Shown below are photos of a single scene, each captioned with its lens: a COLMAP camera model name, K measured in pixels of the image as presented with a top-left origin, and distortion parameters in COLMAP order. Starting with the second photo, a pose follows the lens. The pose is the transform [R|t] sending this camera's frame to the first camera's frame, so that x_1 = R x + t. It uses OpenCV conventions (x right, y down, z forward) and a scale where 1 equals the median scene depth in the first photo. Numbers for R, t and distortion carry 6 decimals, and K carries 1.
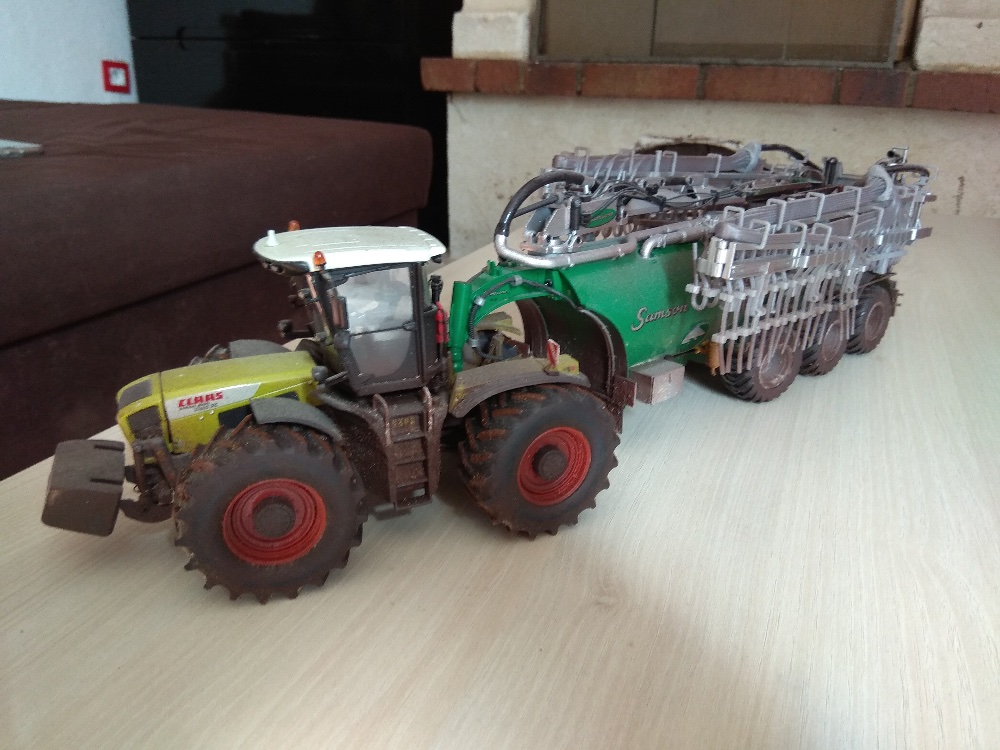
lens RADIAL K [[775.7, 0, 500.0], [0, 775.7, 375.0], [0, 0, 1]] dist [0.089954, -0.154680]
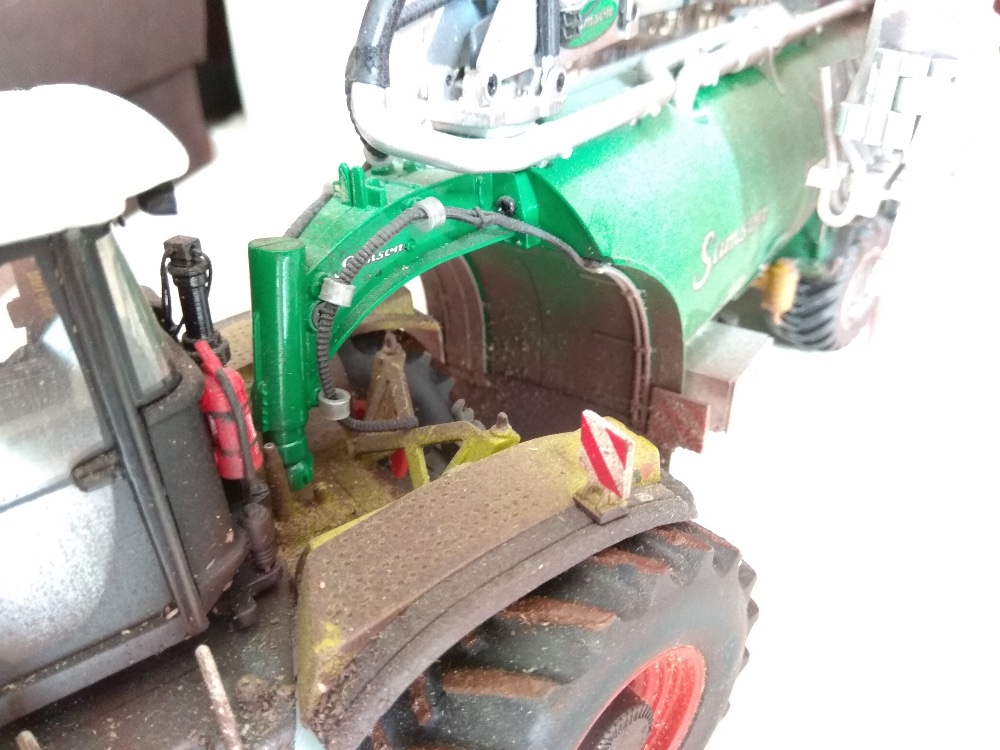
lens RADIAL K [[798.2, 0, 498.1], [0, 798.2, 372.1], [0, 0, 1]] dist [0.117460, -0.267027]
pose [[0.974048, -0.146867, 0.172222, -0.021439], [0.116985, 0.978052, 0.172418, -0.107825], [-0.193765, -0.147796, 0.969851, 0.609699]]
